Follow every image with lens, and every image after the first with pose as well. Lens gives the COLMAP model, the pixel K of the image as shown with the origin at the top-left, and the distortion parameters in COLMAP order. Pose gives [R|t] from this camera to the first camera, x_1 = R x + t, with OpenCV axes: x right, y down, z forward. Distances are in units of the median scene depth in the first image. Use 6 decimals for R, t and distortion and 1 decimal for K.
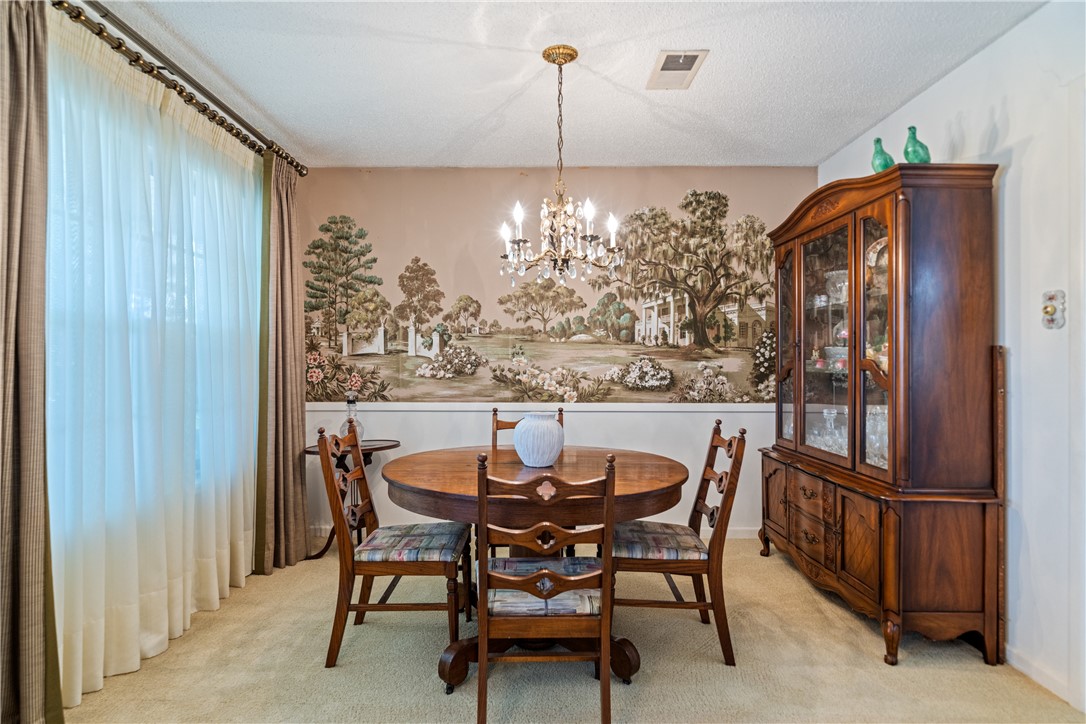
lens RADIAL K [[599.1, 0, 540.9], [0, 599.1, 357.0], [0, 0, 1]] dist [-0.000746, -0.000431]
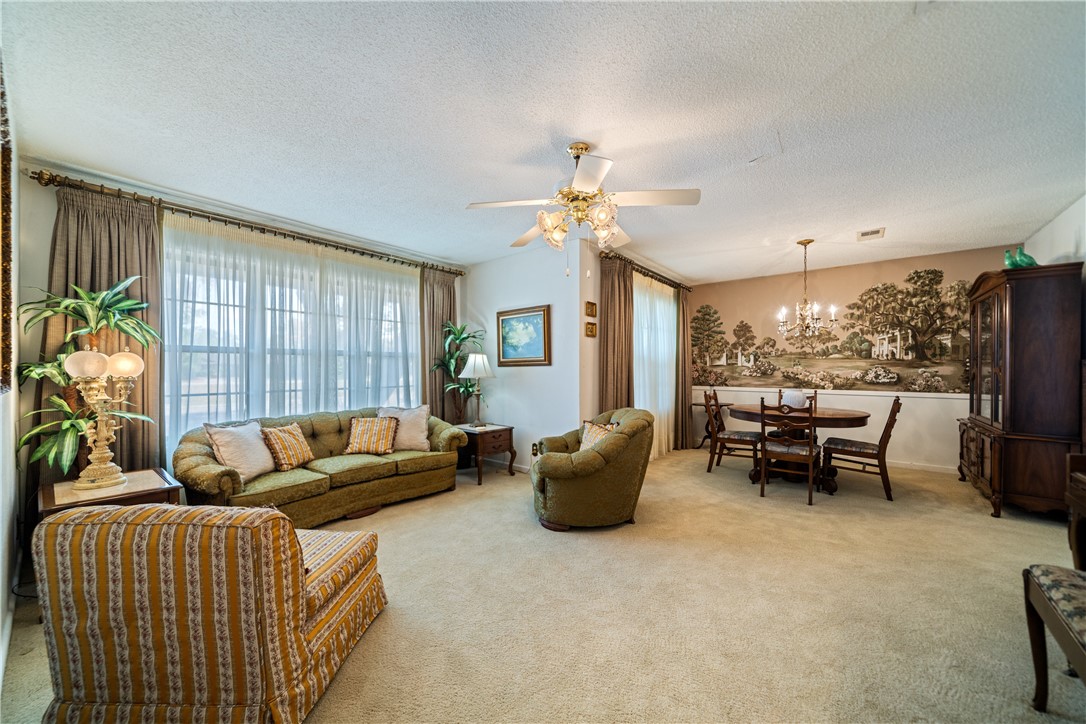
lens RADIAL K [[396.5, 0, 542.6], [0, 396.5, 368.9], [0, 0, 1]] dist [-0.004353, 0.000533]
pose [[0.778847, 0.000910, -0.627214, 0.131579], [0.003508, 0.999977, 0.005807, -0.001841], [0.627205, -0.006723, 0.778826, -0.579933]]
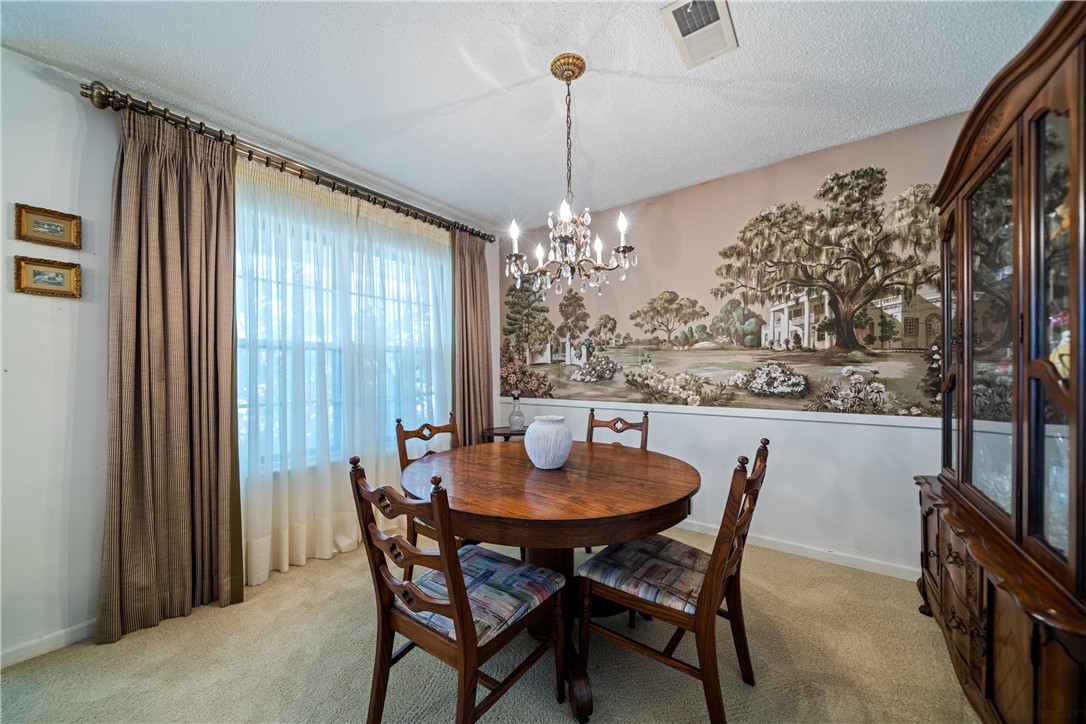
lens RADIAL K [[396.5, 0, 539.3], [0, 396.5, 370.4], [0, 0, 1]] dist [-0.004353, 0.000533]
pose [[0.809110, -0.005594, -0.587631, 0.243486], [0.012792, 0.999885, 0.008096, 0.003336], [0.587518, -0.014067, 0.809088, 0.263404]]
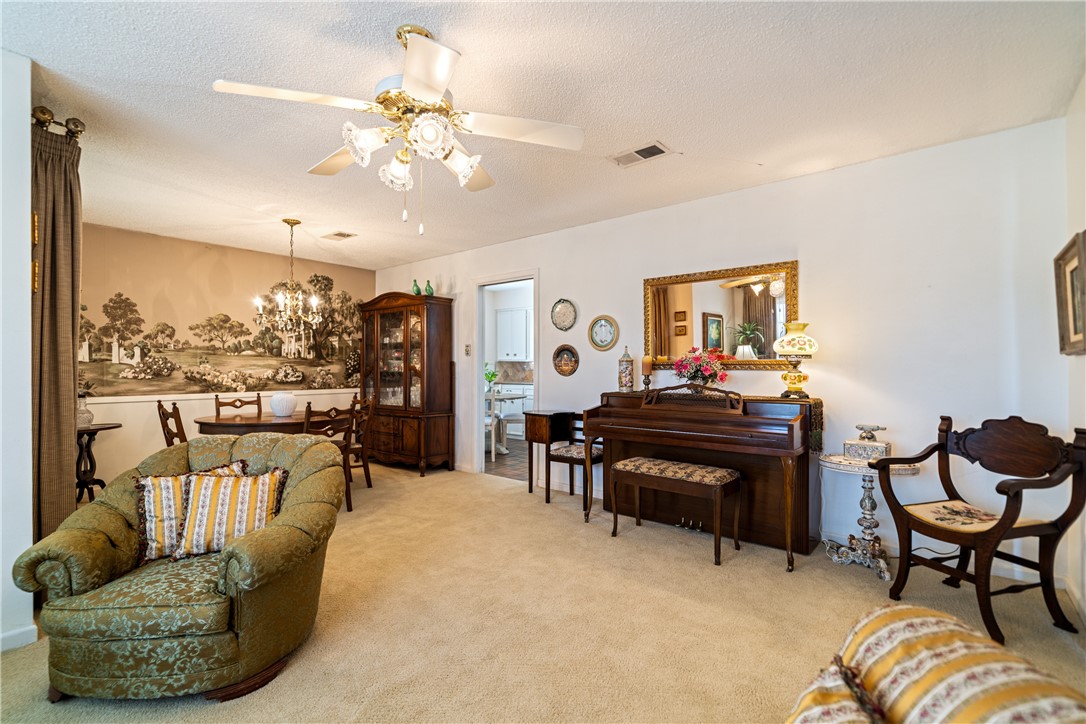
lens RADIAL K [[497.9, 0, 538.4], [0, 497.9, 365.1], [0, 0, 1]] dist [0.002332, -0.000020]
pose [[0.638176, 0.001855, 0.769888, -0.482718], [-0.003454, 0.999994, 0.000453, -0.001597], [-0.769883, -0.002948, 0.638179, -0.500423]]
